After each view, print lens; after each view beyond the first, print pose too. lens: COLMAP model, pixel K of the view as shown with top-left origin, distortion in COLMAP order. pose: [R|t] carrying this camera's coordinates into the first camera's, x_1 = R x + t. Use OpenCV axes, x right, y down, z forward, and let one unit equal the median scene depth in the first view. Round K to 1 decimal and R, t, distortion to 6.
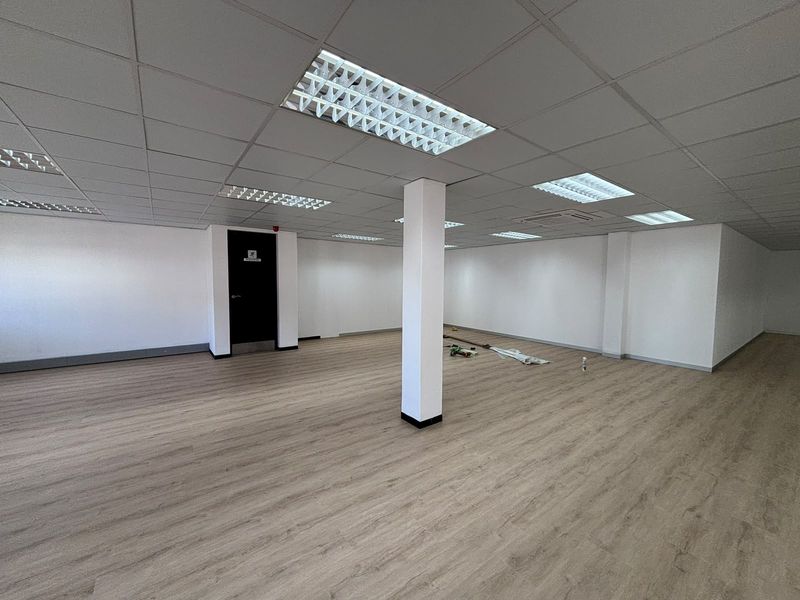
lens RADIAL K [[323.4, 0, 400.0], [0, 323.4, 300.0], [0, 0, 1]] dist [0.015664, 0.000111]
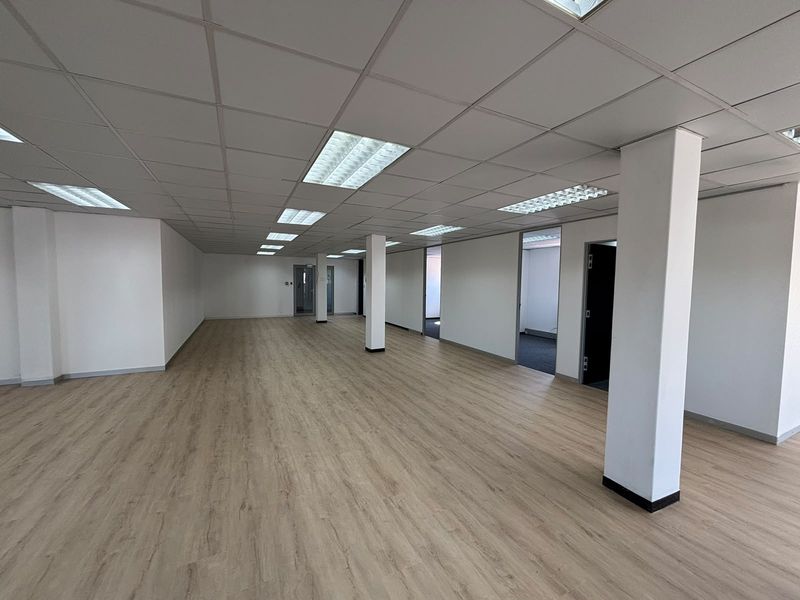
lens RADIAL K [[320.1, 0, 400.0], [0, 320.1, 300.0], [0, 0, 1]] dist [0.004315, 0.000539]
pose [[0.188207, -0.070355, 0.979606, 0.157407], [0.059029, 0.996438, 0.060223, -0.004635], [-0.980354, 0.046491, 0.191689, 0.118332]]
